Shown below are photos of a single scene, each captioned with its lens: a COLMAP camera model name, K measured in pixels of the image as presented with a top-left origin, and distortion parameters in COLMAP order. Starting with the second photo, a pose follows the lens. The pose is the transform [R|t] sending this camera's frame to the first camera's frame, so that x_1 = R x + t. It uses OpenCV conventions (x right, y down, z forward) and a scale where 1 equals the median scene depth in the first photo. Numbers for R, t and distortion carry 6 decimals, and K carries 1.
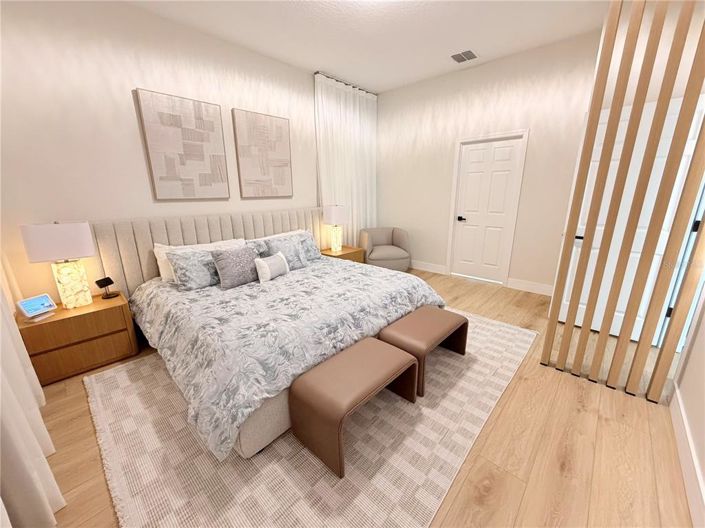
lens RADIAL K [[282.8, 0, 351.5], [0, 282.8, 264.6], [0, 0, 1]] dist [0.001553, 0.000065]
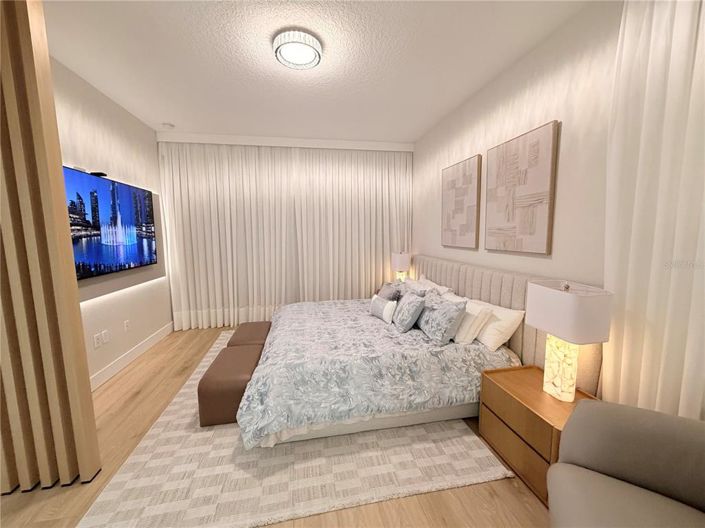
lens RADIAL K [[282.8, 0, 351.7], [0, 282.8, 264.4], [0, 0, 1]] dist [0.001553, 0.000065]
pose [[-0.604346, 0.104244, -0.789873, 0.608270], [-0.187927, 0.944778, 0.268474, -0.399677], [0.774241, 0.310690, -0.551382, 1.354498]]
